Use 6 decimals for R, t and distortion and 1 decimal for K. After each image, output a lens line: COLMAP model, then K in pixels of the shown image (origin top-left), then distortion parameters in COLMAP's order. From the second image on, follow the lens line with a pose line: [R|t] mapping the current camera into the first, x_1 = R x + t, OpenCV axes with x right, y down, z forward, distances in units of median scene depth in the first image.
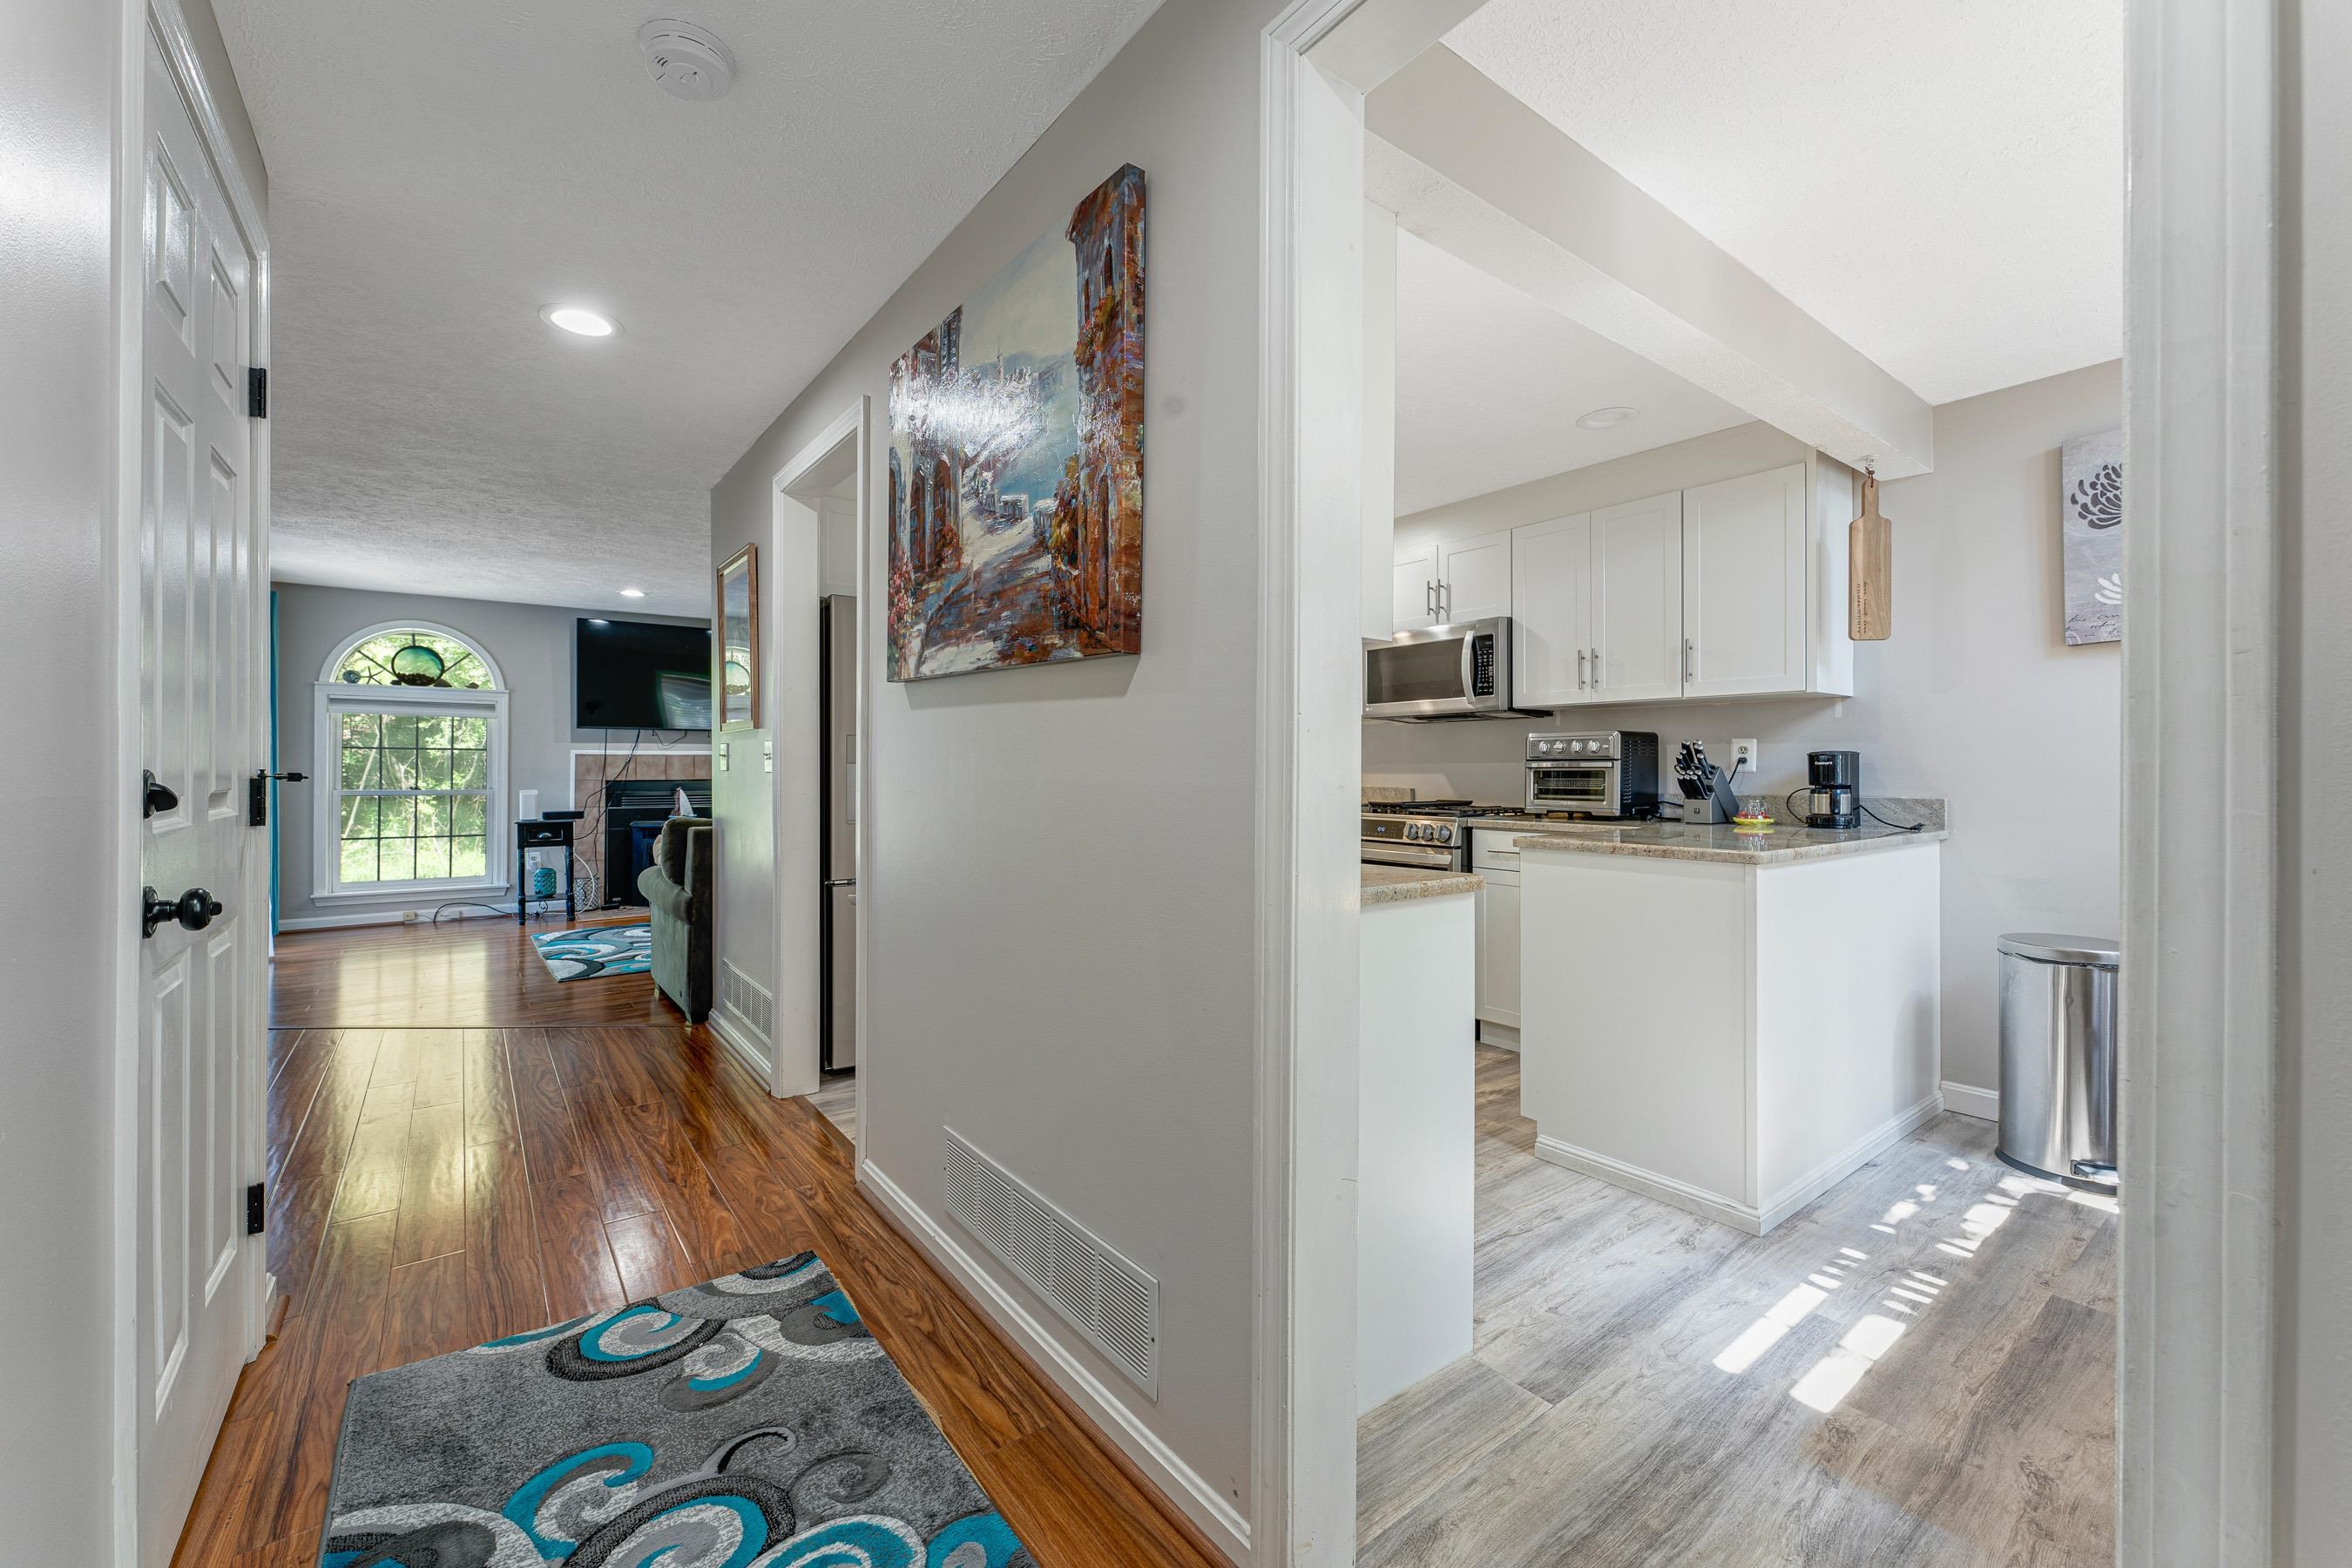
lens RADIAL K [[935.4, 0, 1189.2], [0, 935.4, 774.9], [0, 0, 1]] dist [0.008936, 0.000024]
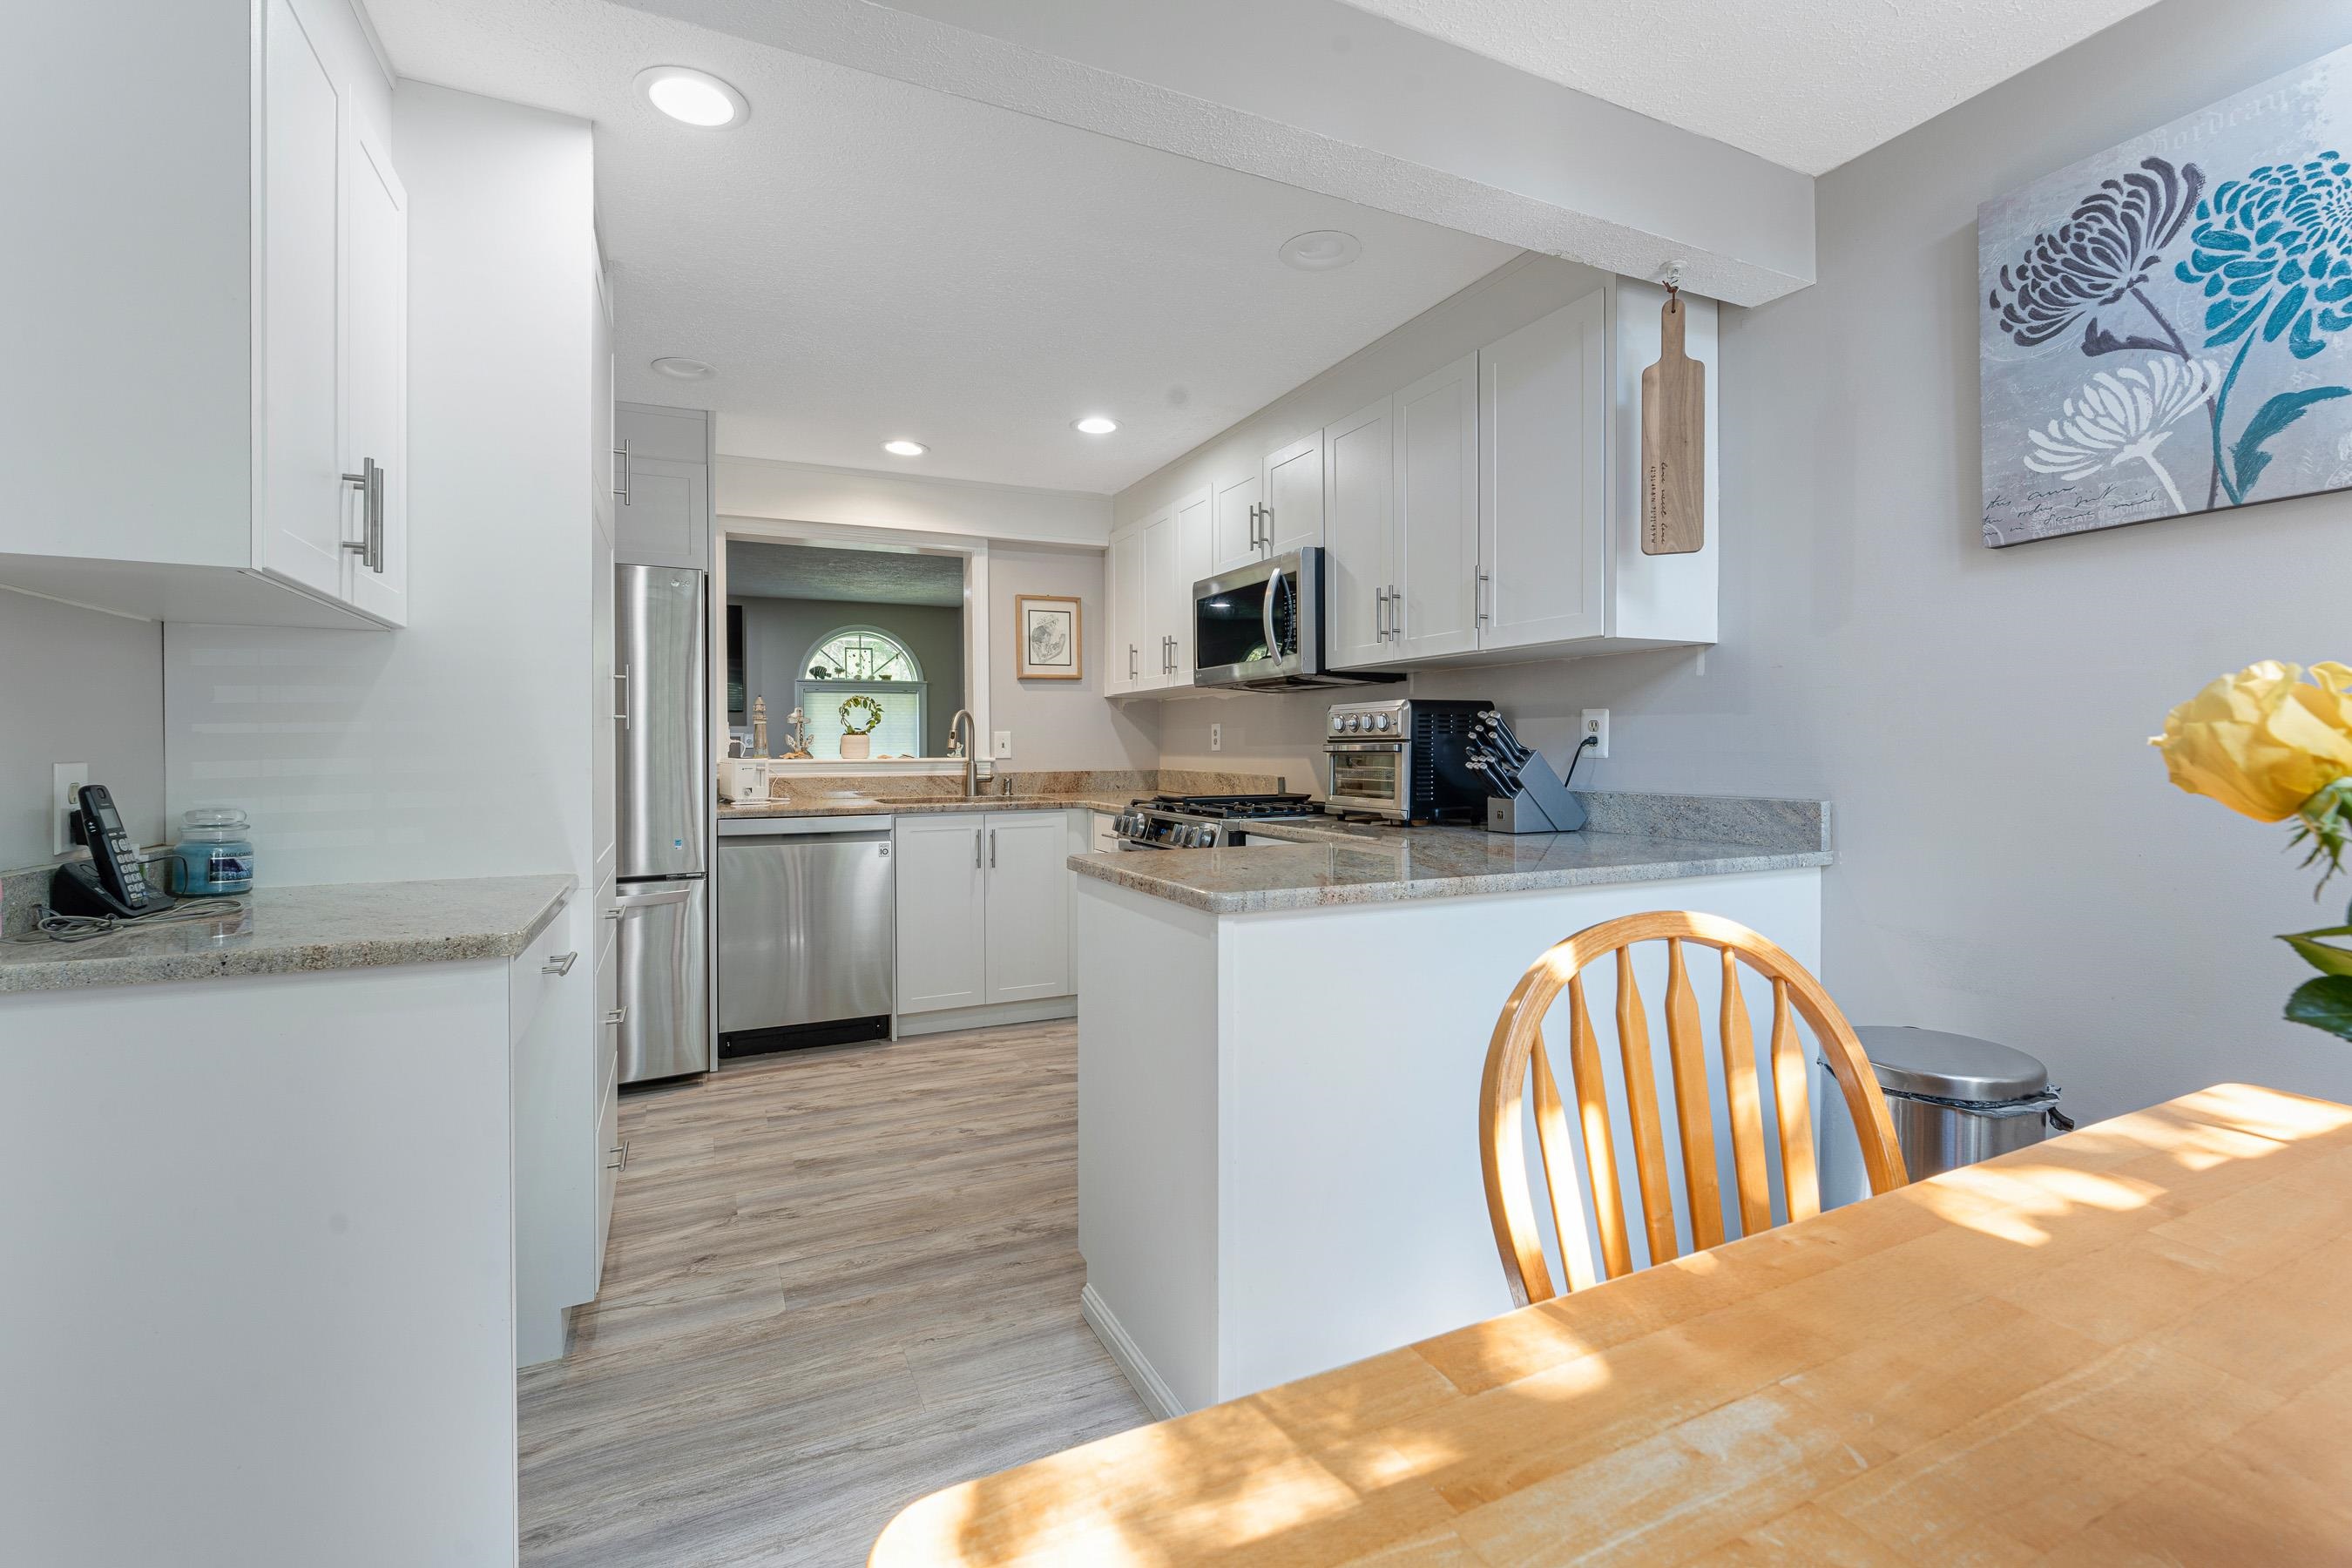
lens RADIAL K [[1026.5, 0, 1178.7], [0, 1026.5, 760.3], [0, 0, 1]] dist [0.000627, 0.000046]
pose [[0.977177, -0.000327, -0.212424, 0.454832], [0.001828, 0.999975, 0.006874, -0.006946], [0.212417, -0.007105, 0.977153, 0.205657]]
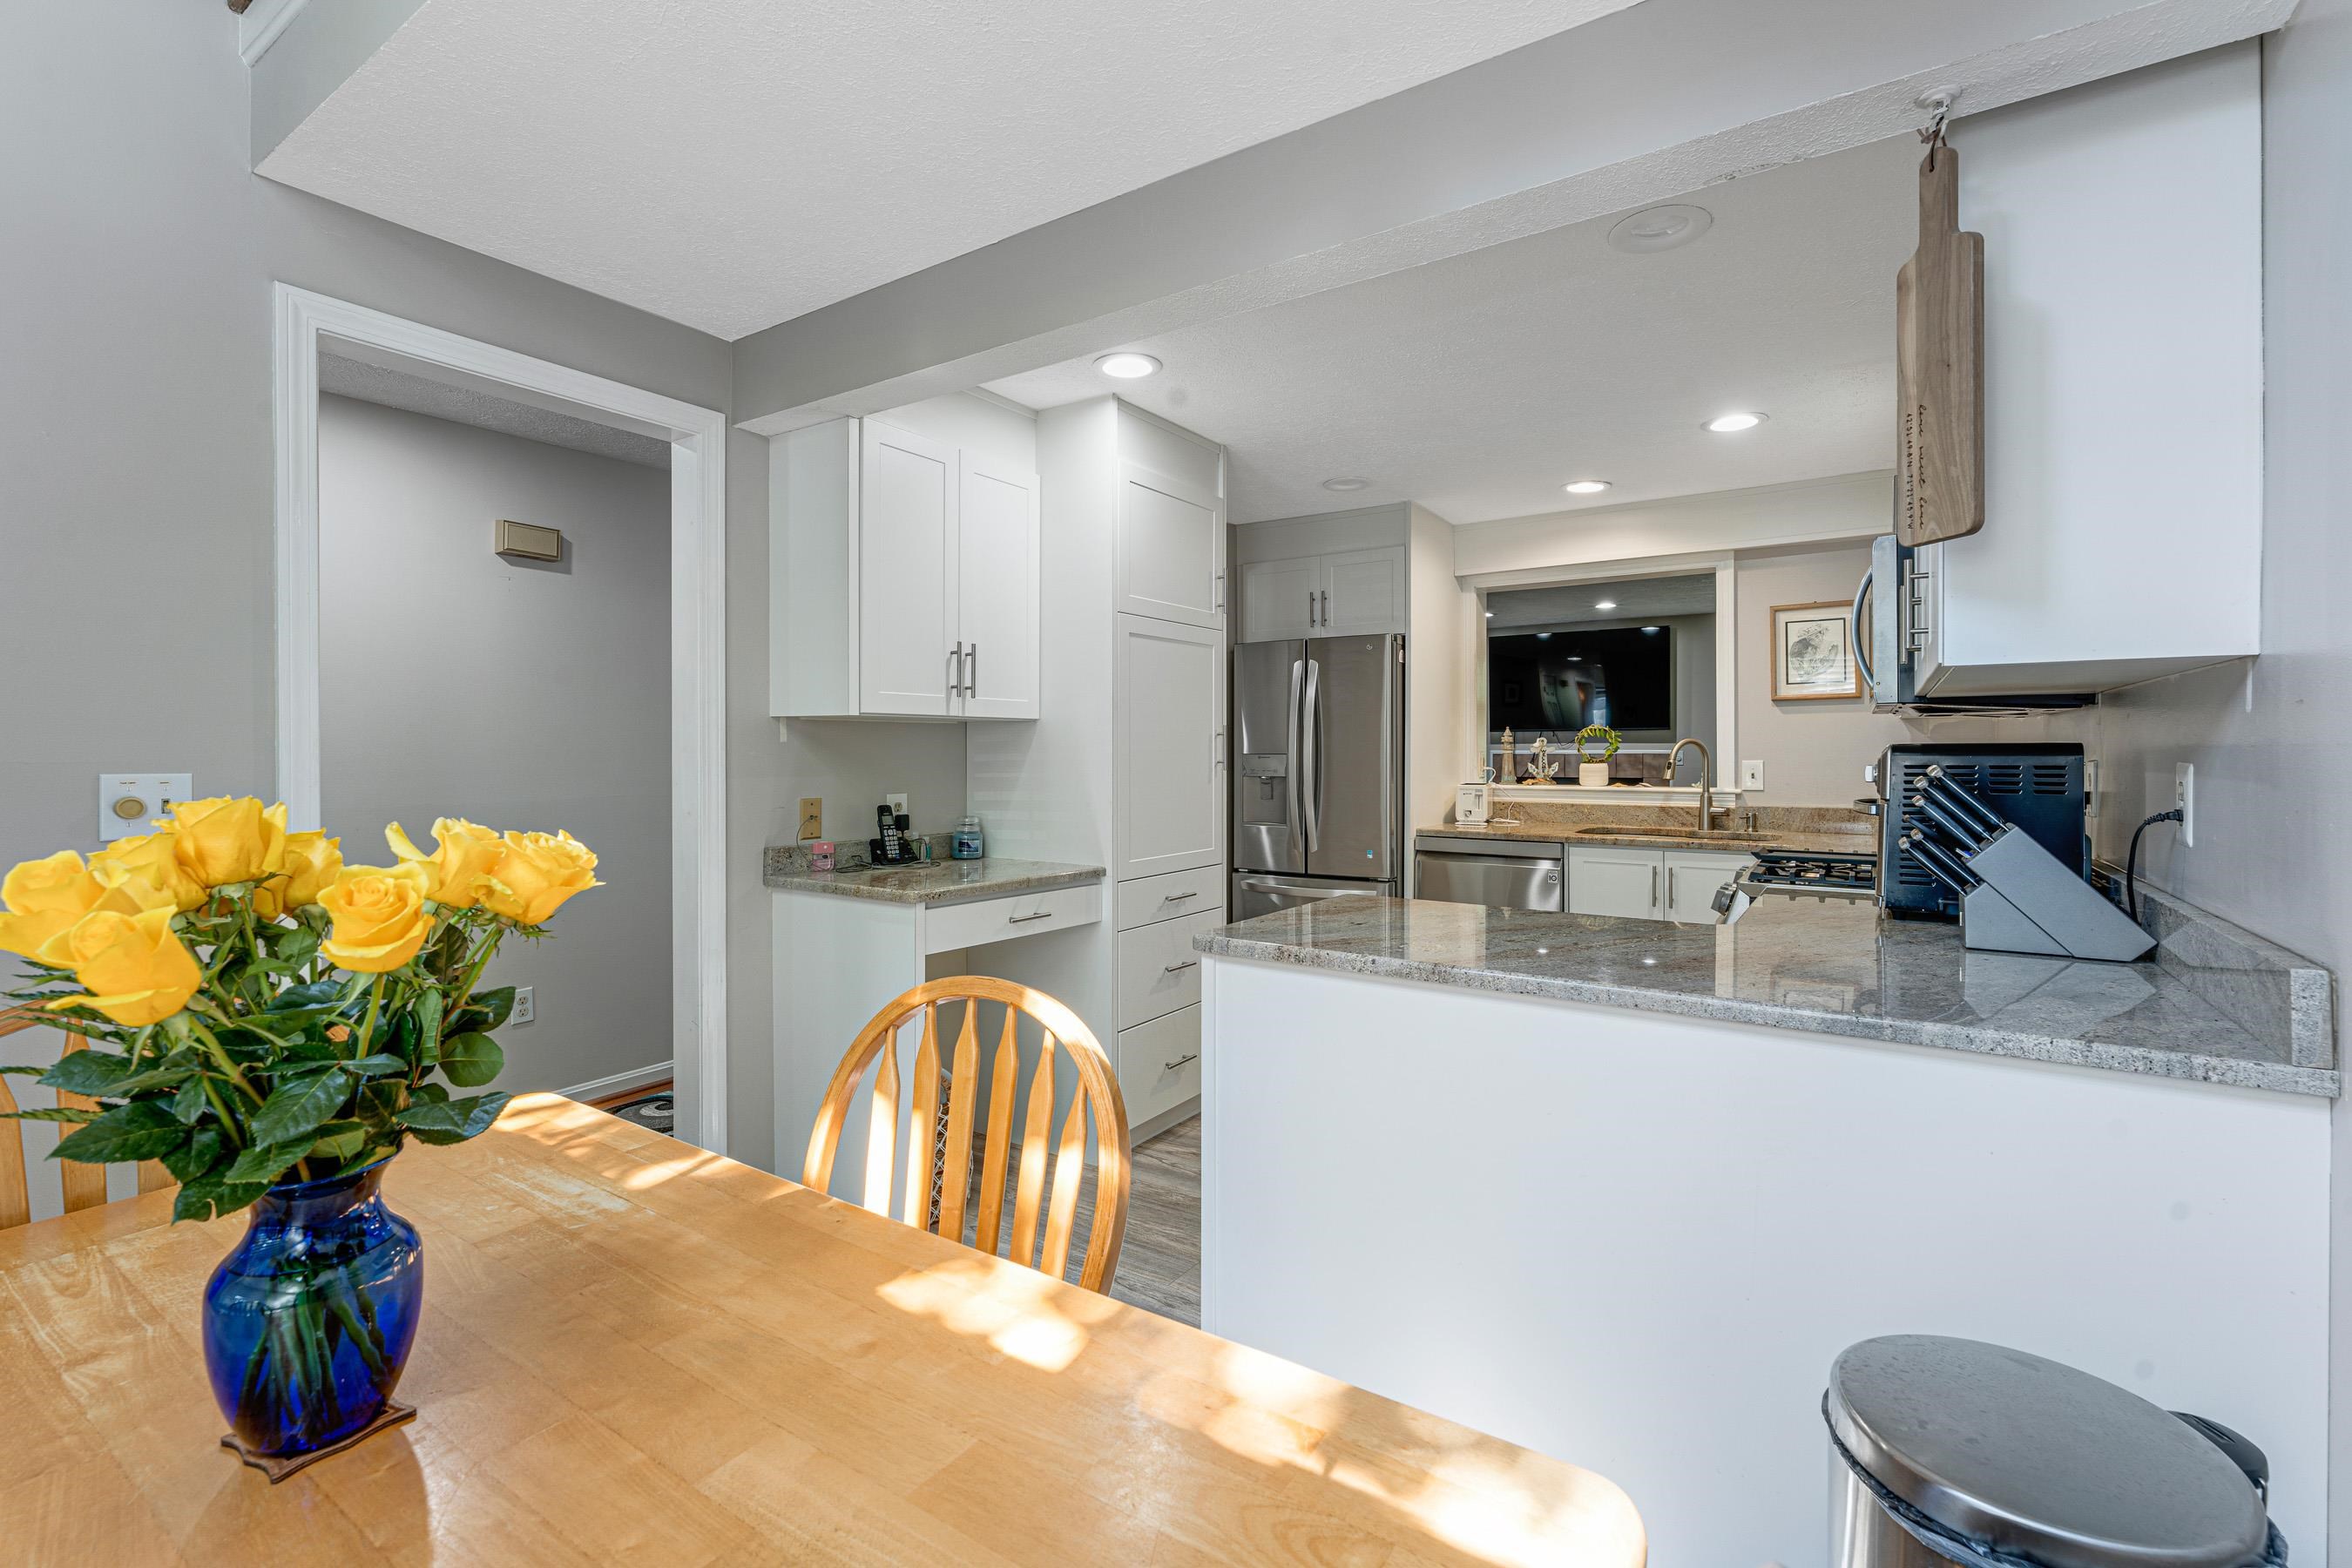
lens RADIAL K [[1026.5, 0, 1195.9], [0, 1026.5, 759.7], [0, 0, 1]] dist [0.000627, 0.000046]
pose [[0.328499, 0.008025, -0.944470, 0.874001], [-0.006678, 0.999959, 0.006173, -0.040266], [0.944481, 0.004279, 0.328539, 0.456018]]
